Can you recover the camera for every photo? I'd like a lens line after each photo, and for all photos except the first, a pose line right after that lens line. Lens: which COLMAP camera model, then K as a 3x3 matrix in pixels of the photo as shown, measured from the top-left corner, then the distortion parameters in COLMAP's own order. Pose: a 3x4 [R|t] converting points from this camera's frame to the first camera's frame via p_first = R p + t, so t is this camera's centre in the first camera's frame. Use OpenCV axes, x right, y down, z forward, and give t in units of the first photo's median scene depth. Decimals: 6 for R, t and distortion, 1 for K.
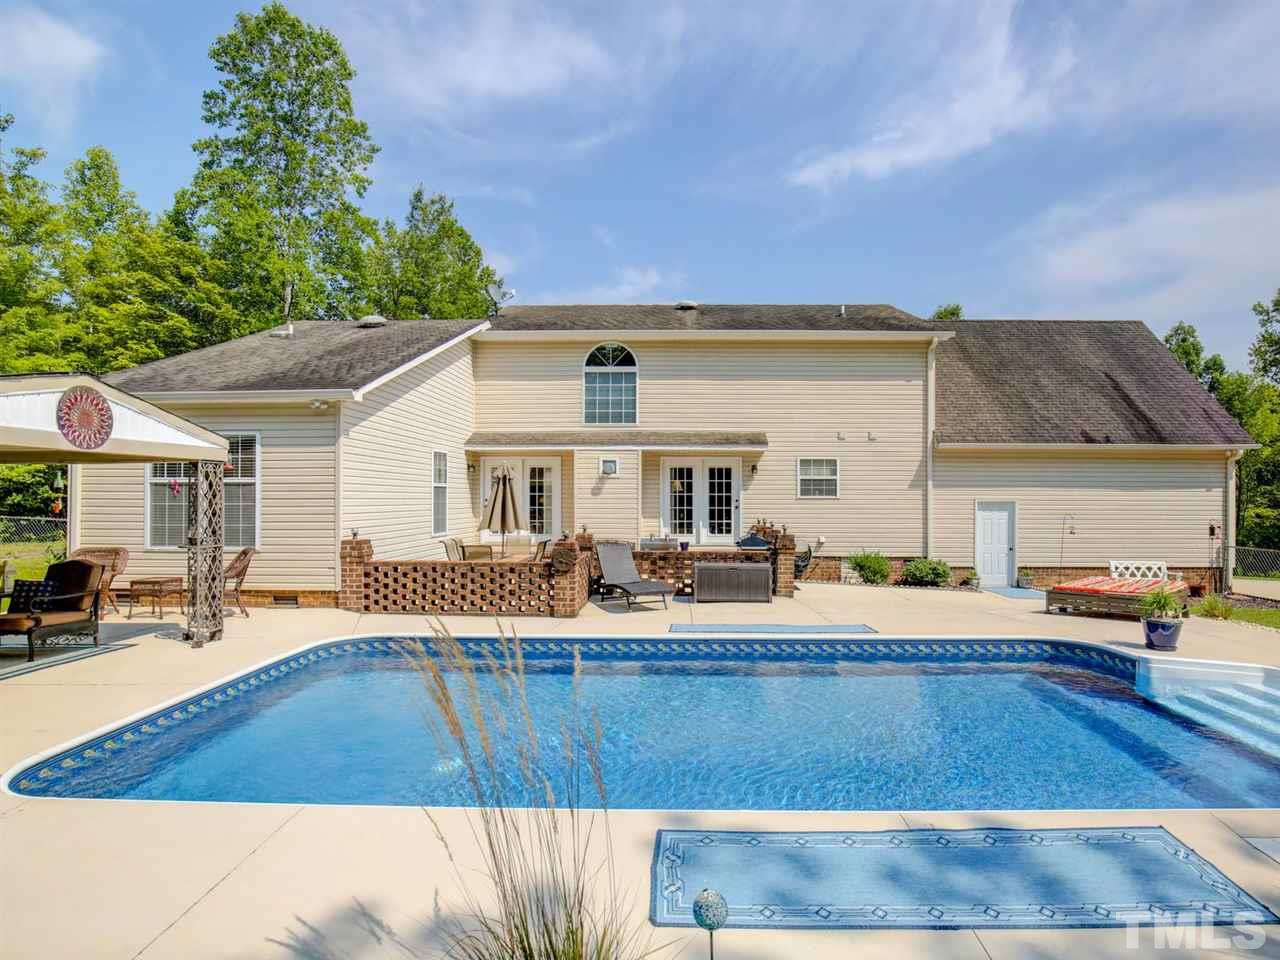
lens RADIAL K [[673.9, 0, 652.7], [0, 673.9, 498.9], [0, 0, 1]] dist [-0.036028, -0.000267]
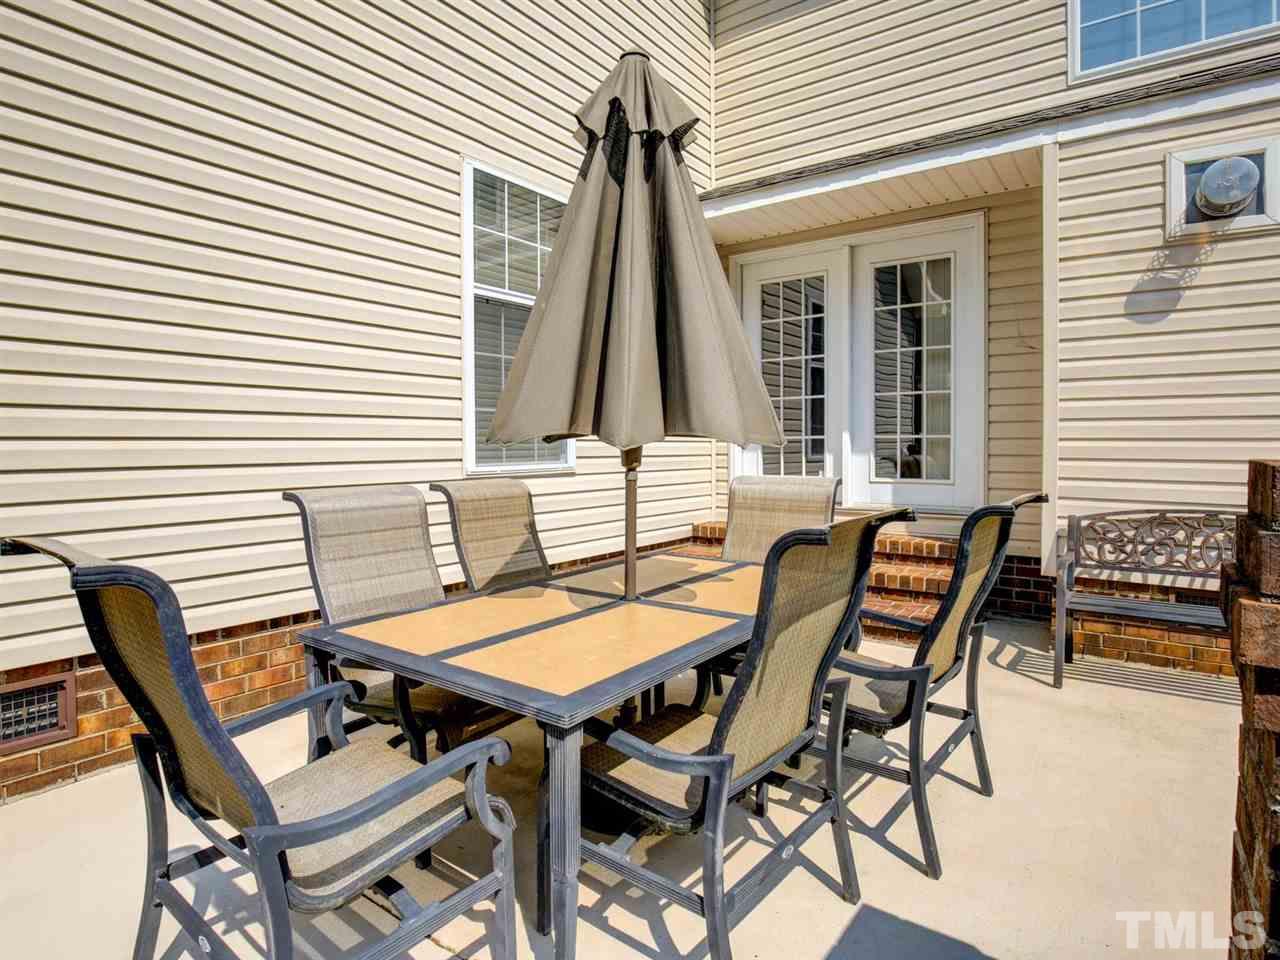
lens RADIAL K [[663.0, 0, 640.7], [0, 663.0, 466.4], [0, 0, 1]] dist [-0.040477, -0.000210]
pose [[0.832873, 0.017453, -0.553189, -0.103758], [-0.003835, 0.999661, 0.025766, 0.039310], [0.553451, -0.019339, 0.832657, 0.693095]]
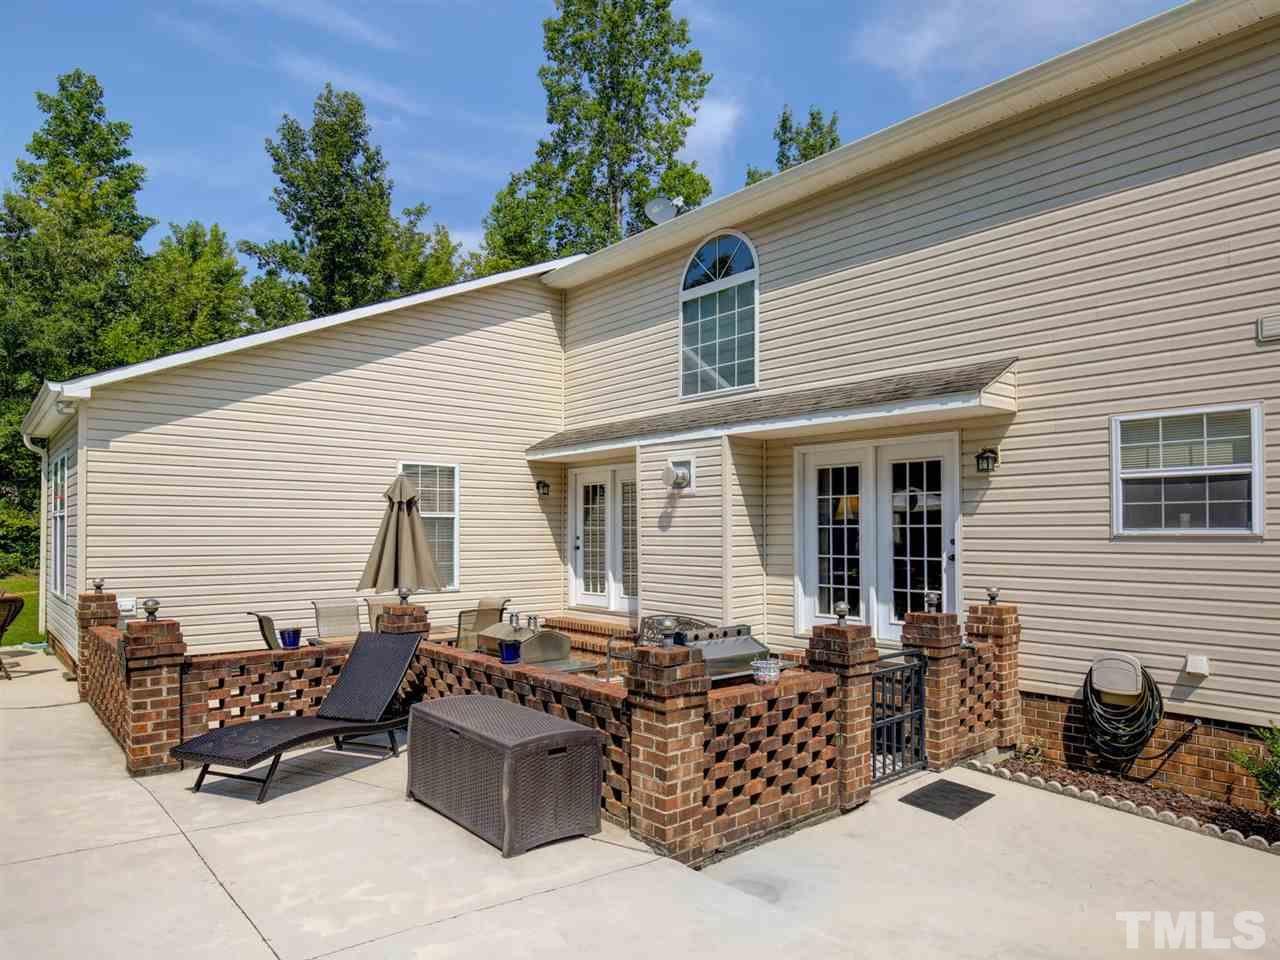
lens RADIAL K [[799.7, 0, 637.4], [0, 799.7, 523.9], [0, 0, 1]] dist [-0.015176, 0.002314]
pose [[0.671990, -0.008467, -0.740512, 0.352649], [-0.000309, 0.999931, -0.011713, -0.002022], [0.740560, 0.008100, 0.671941, 0.545494]]
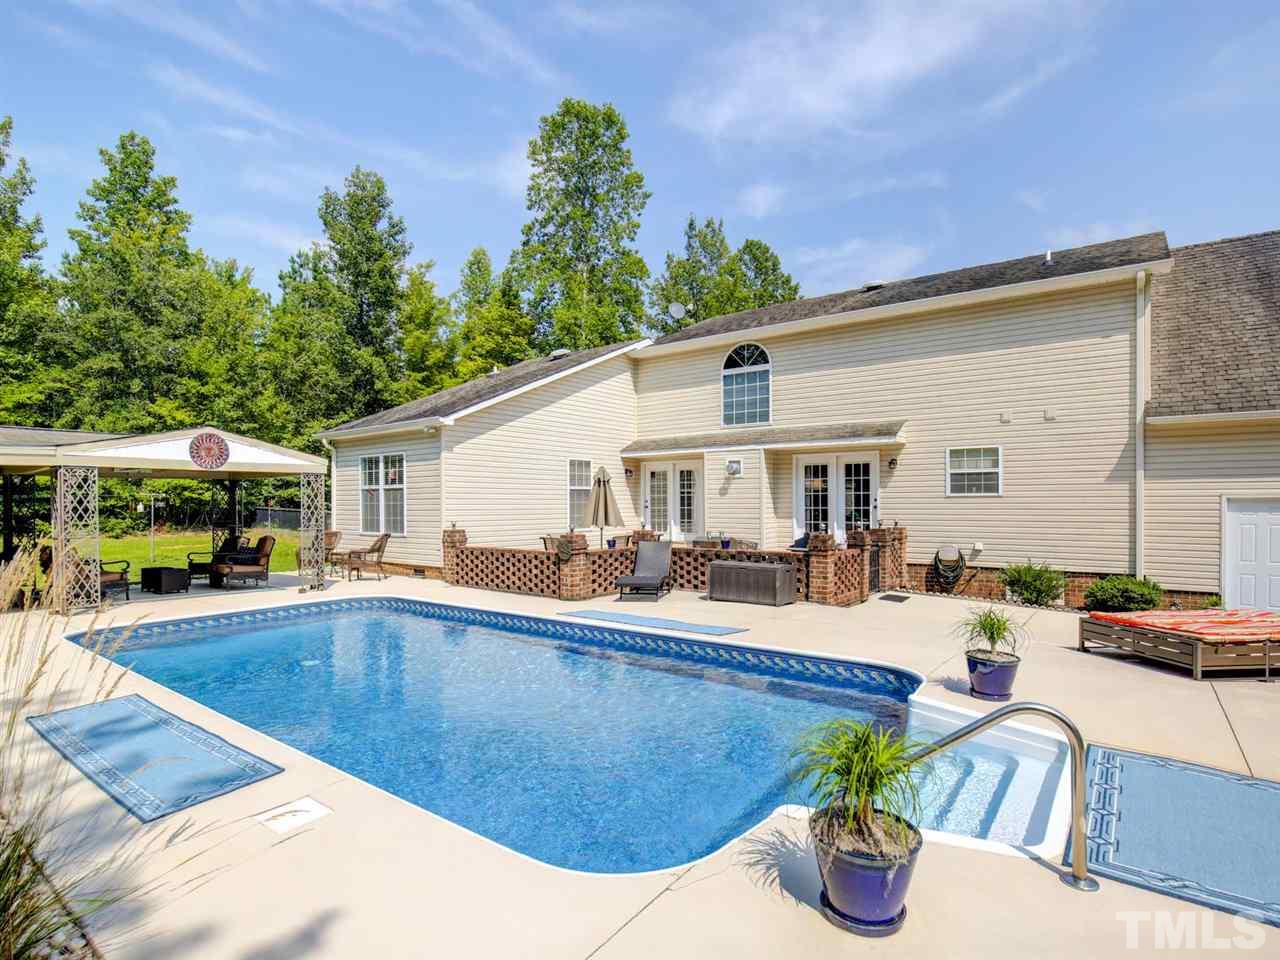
lens RADIAL K [[670.1, 0, 617.4], [0, 670.1, 512.5], [0, 0, 1]] dist [-0.031366, -0.000080]
pose [[0.798890, 0.003148, -0.601469, 0.385836], [0.003394, 0.999947, 0.009742, 0.009880], [0.601468, -0.009824, 0.798836, 0.088692]]
